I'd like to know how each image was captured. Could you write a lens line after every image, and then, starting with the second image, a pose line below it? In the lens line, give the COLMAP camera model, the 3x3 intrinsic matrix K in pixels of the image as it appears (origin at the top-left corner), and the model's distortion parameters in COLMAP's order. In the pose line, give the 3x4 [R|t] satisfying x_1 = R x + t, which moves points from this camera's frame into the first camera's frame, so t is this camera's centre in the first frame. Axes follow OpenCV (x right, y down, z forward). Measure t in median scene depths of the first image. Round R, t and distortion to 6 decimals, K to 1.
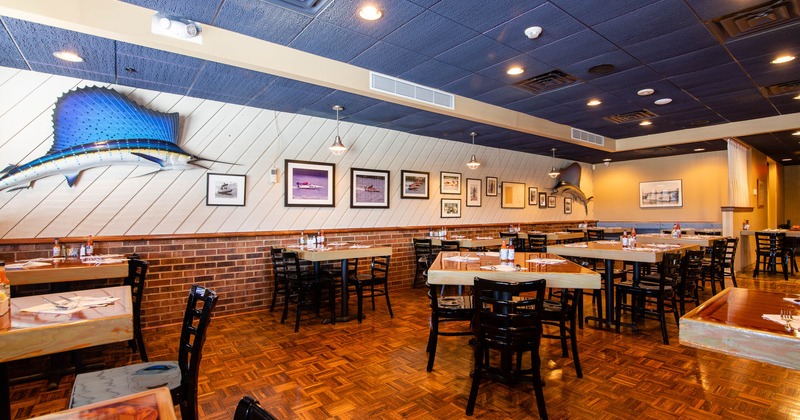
lens RADIAL K [[370.2, 0, 403.7], [0, 370.2, 208.3], [0, 0, 1]] dist [-0.003627, -0.000754]
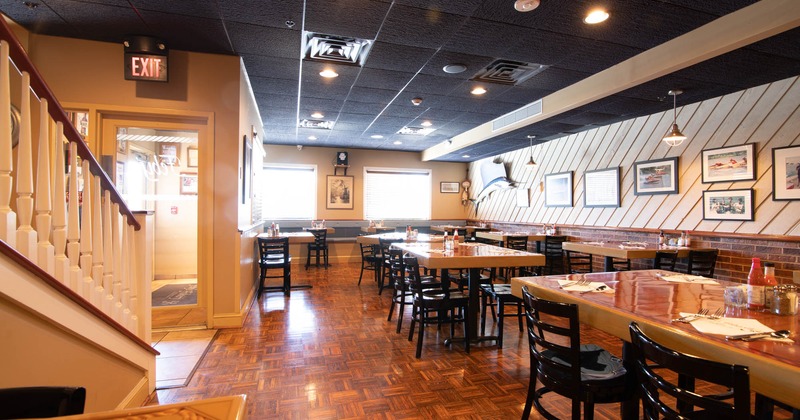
lens RADIAL K [[370.2, 0, 403.7], [0, 370.2, 208.3], [0, 0, 1]] dist [-0.003627, -0.000754]
pose [[-0.359066, -0.004276, -0.933302, 0.970435], [0.009854, 0.999916, -0.008372, 0.005411], [0.933260, -0.012203, -0.358994, 0.782919]]
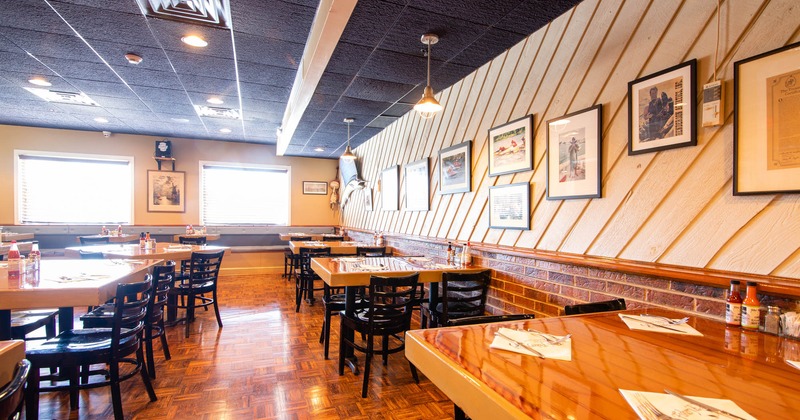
lens RADIAL K [[379.4, 0, 395.9], [0, 379.4, 222.9], [0, 0, 1]] dist [-0.001382, -0.000278]
pose [[-0.299270, 0.013097, -0.954079, 0.637807], [0.001651, 0.999911, 0.013209, 0.013516], [0.954167, 0.002378, -0.299265, 1.096953]]
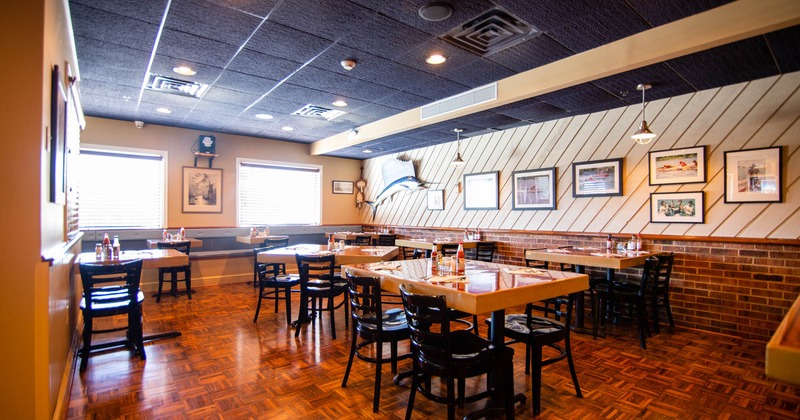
lens RADIAL K [[370.6, 0, 401.8], [0, 370.6, 213.4], [0, 0, 1]] dist [-0.009598, -0.000244]
pose [[0.019678, 0.000100, -0.999806, 0.789520], [0.014173, 0.999899, 0.000379, 0.002831], [0.999706, -0.014177, 0.019674, 0.584206]]
